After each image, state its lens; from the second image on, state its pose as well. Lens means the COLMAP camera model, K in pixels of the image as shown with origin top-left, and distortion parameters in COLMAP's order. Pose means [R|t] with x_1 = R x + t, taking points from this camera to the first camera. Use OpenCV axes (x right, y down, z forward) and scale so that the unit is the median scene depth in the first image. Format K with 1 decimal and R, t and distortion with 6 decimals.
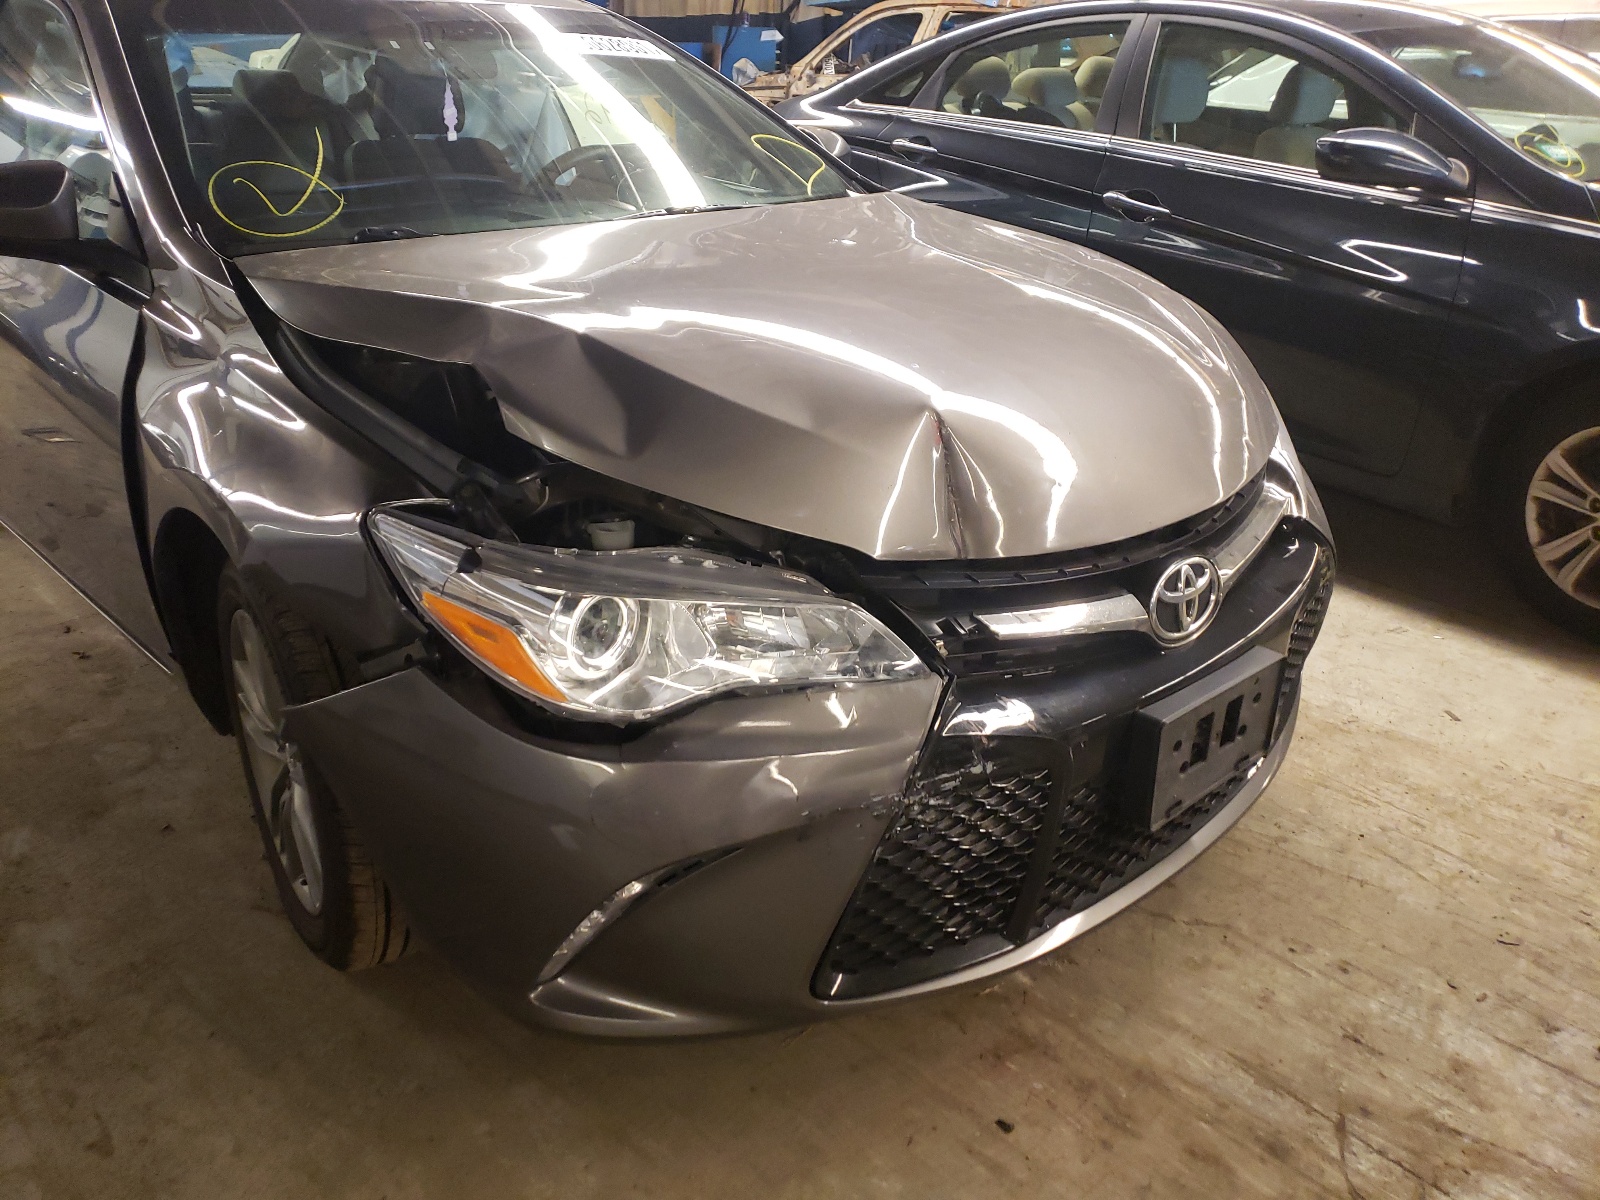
lens RADIAL K [[1257.4, 0, 796.9], [0, 1257.4, 595.7], [0, 0, 1]] dist [0.020983, 0.014636]
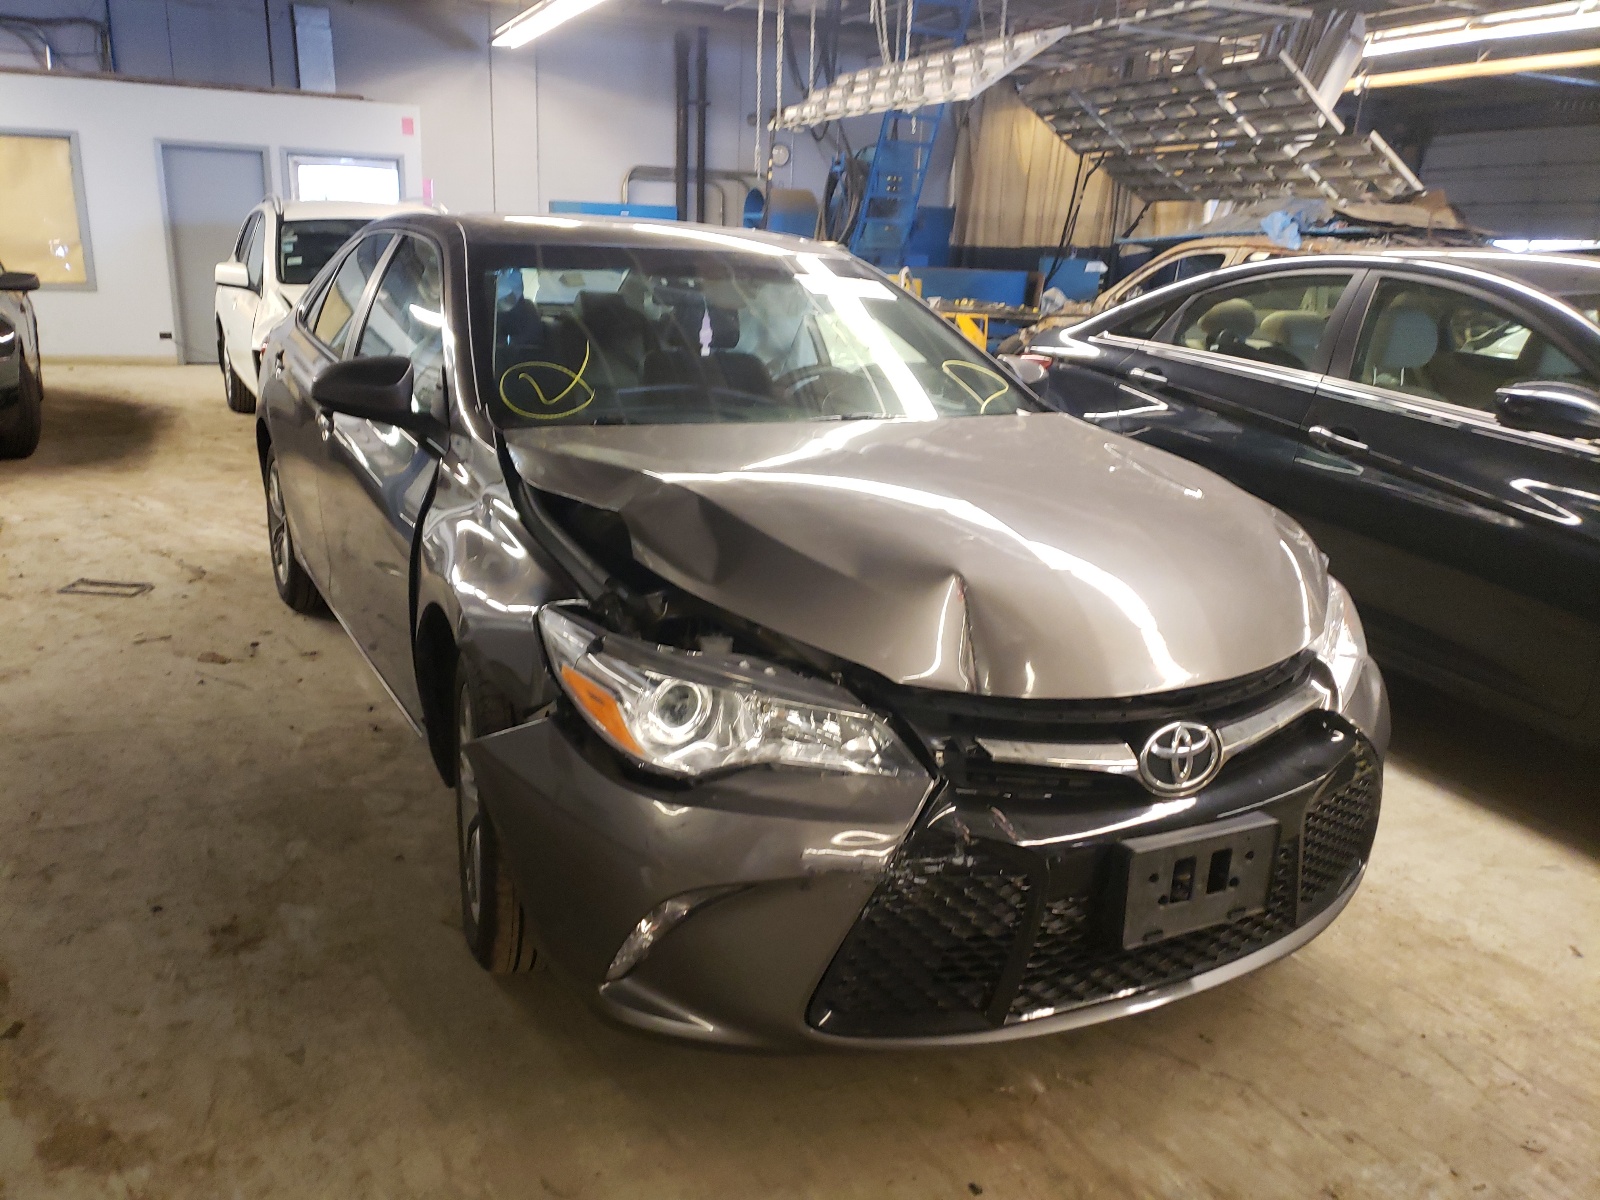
lens RADIAL K [[1257.4, 0, 797.3], [0, 1257.4, 610.4], [0, 0, 1]] dist [0.020983, 0.014636]
pose [[0.965972, 0.097680, -0.239493, 0.206980], [-0.131530, 0.982795, -0.129667, 0.061109], [0.222707, 0.156755, 0.962200, -0.212255]]
